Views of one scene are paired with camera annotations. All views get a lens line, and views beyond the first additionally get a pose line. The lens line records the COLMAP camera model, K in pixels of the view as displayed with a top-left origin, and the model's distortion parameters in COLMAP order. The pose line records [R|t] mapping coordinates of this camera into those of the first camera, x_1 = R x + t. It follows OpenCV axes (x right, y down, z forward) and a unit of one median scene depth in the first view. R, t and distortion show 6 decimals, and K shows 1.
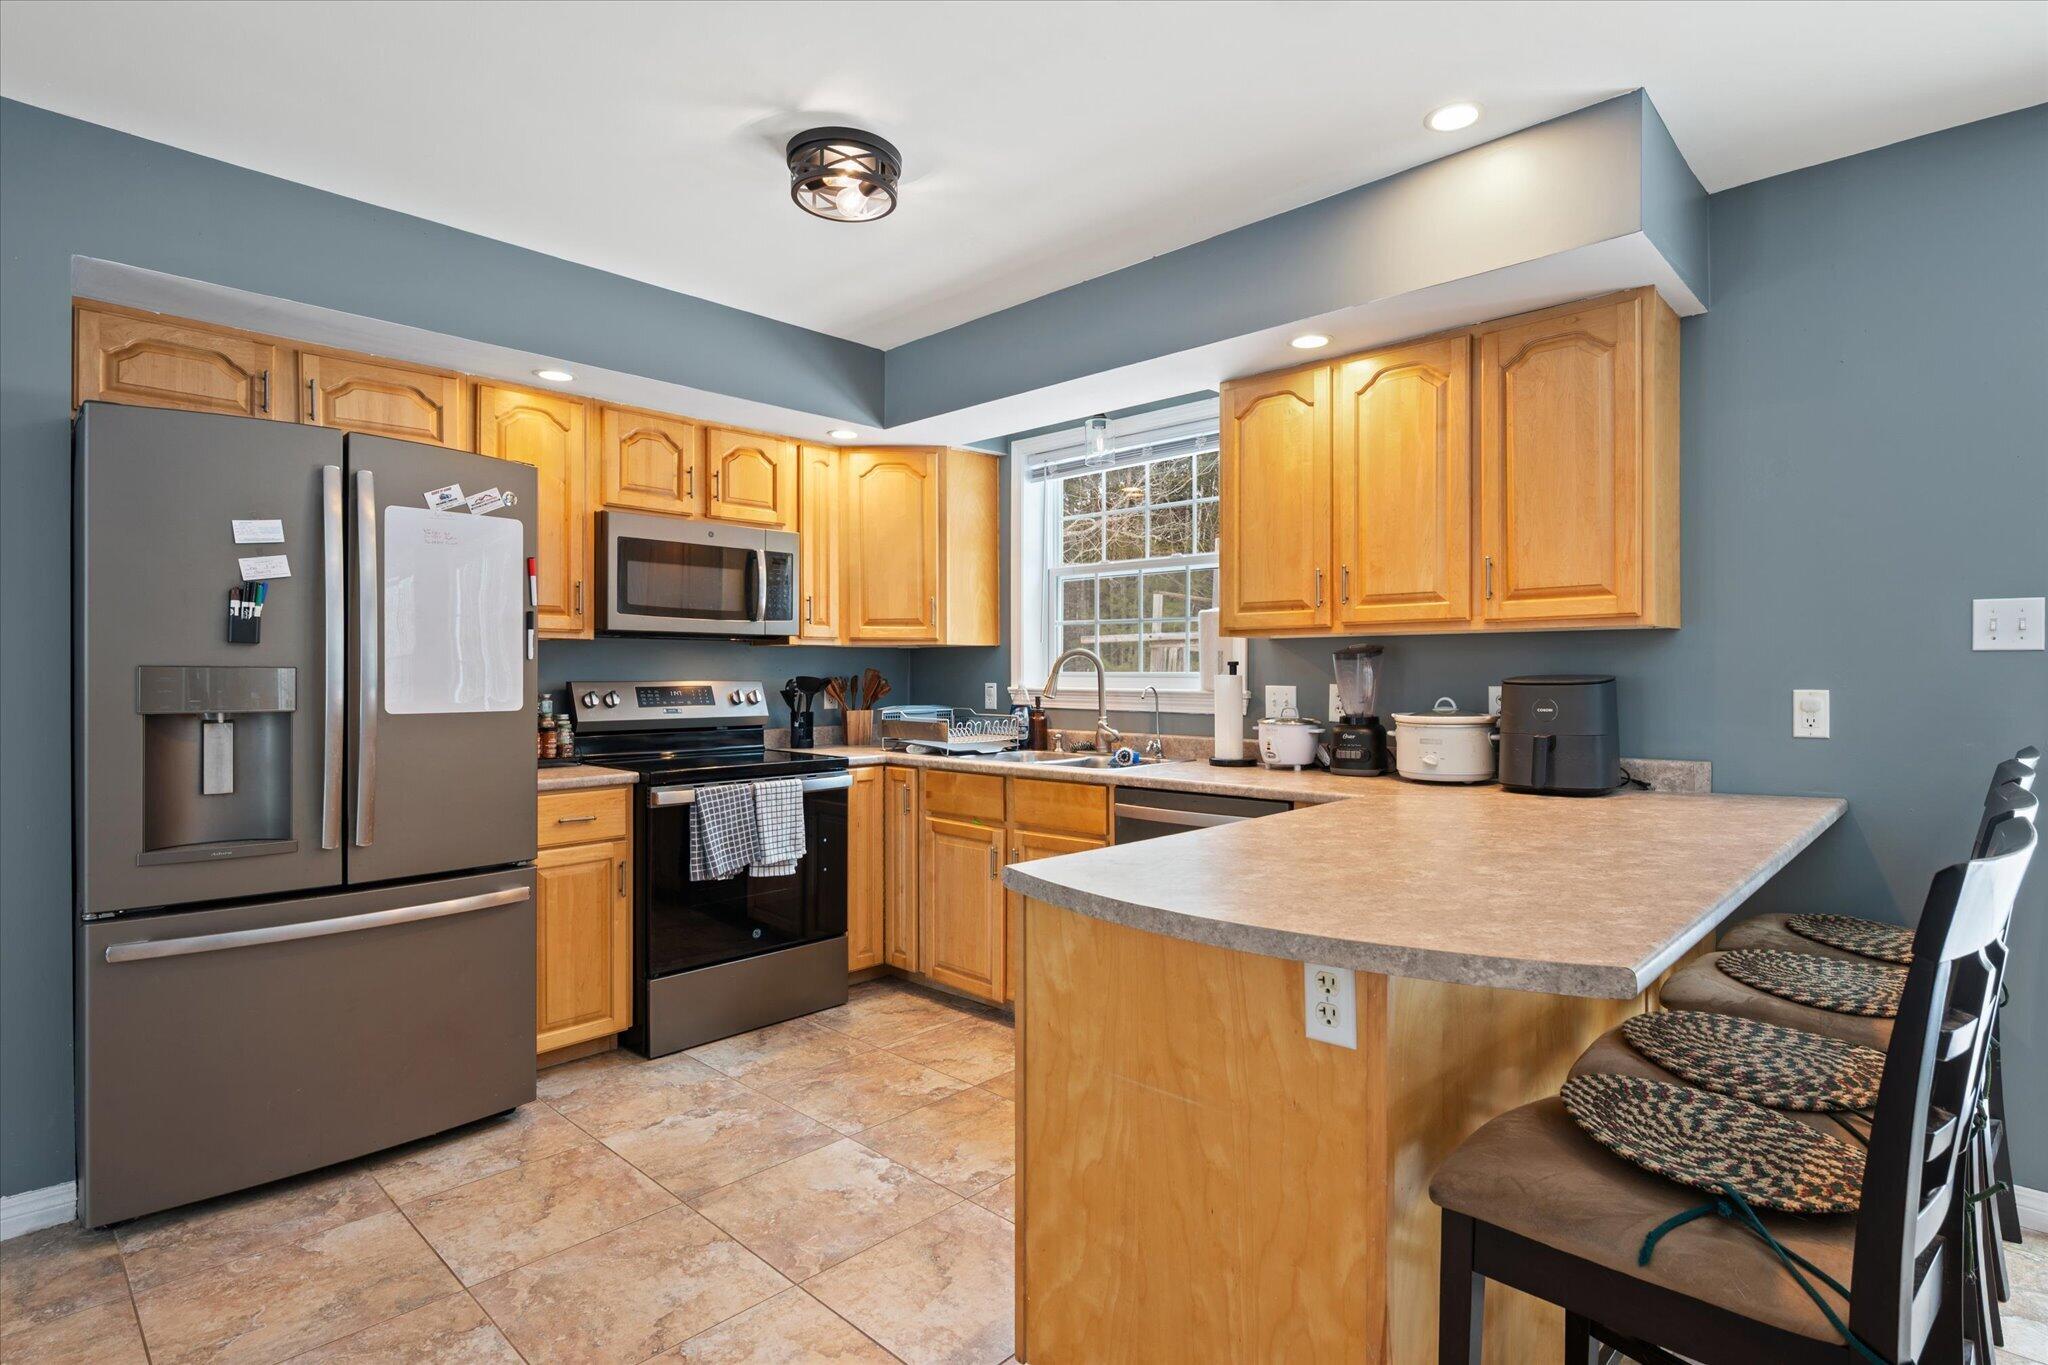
lens RADIAL K [[1039.8, 0, 1034.6], [0, 1039.8, 670.1], [0, 0, 1]] dist [-0.000990, -0.001809]
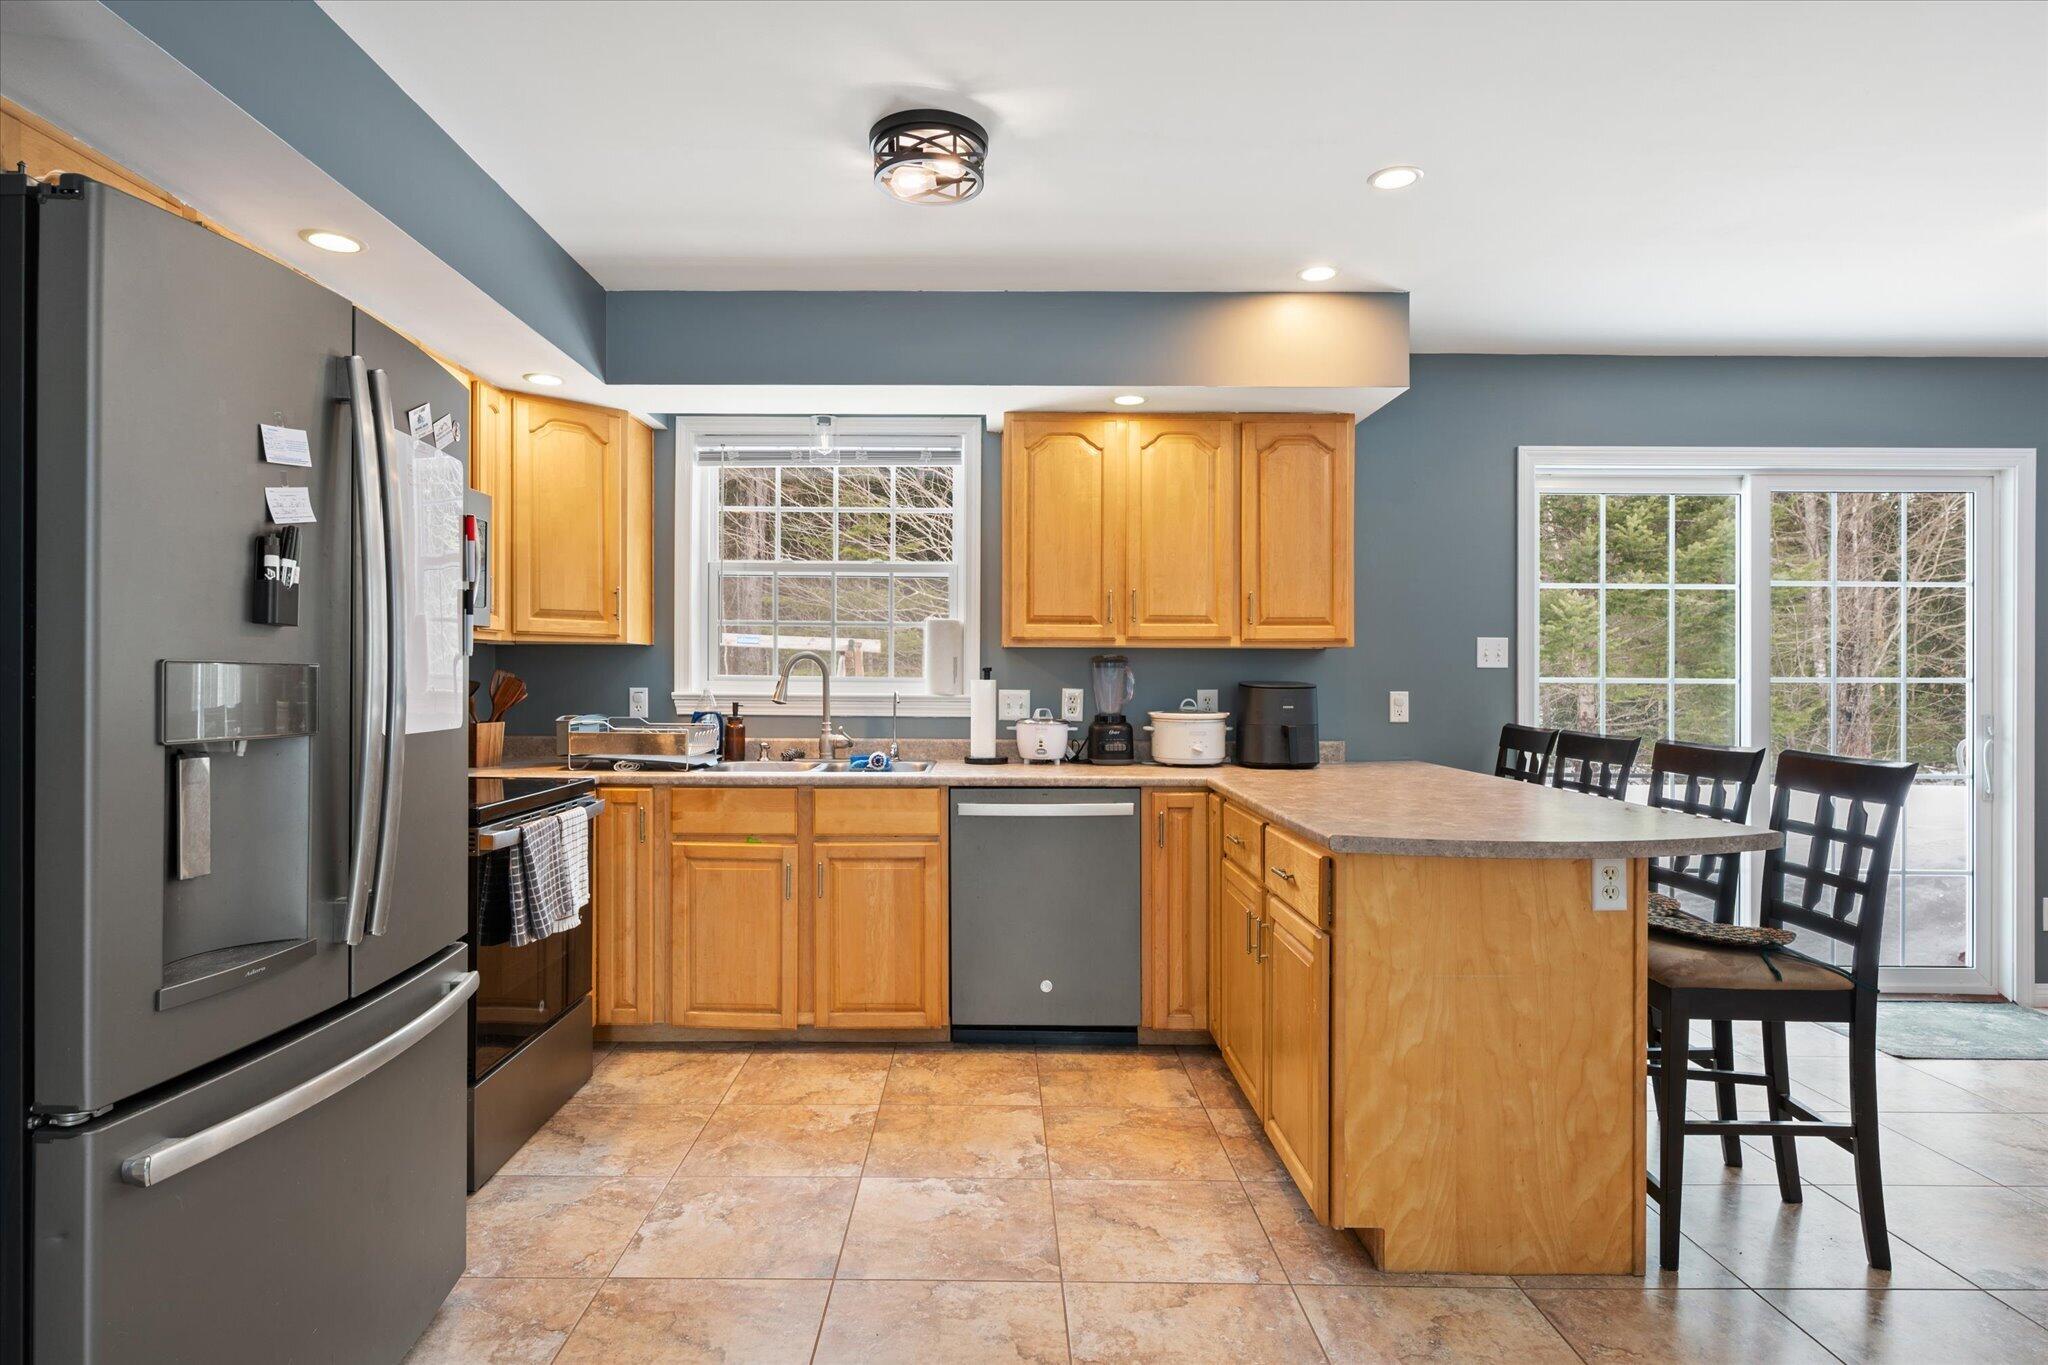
lens RADIAL K [[1114.8, 0, 997.9], [0, 1114.8, 671.3], [0, 0, 1]] dist [-0.004464, 0.000646]
pose [[0.724661, 0.008362, 0.689055, -0.609282], [-0.007397, 0.999963, -0.004356, 0.000455], [-0.689066, -0.001940, 0.724696, 0.152268]]
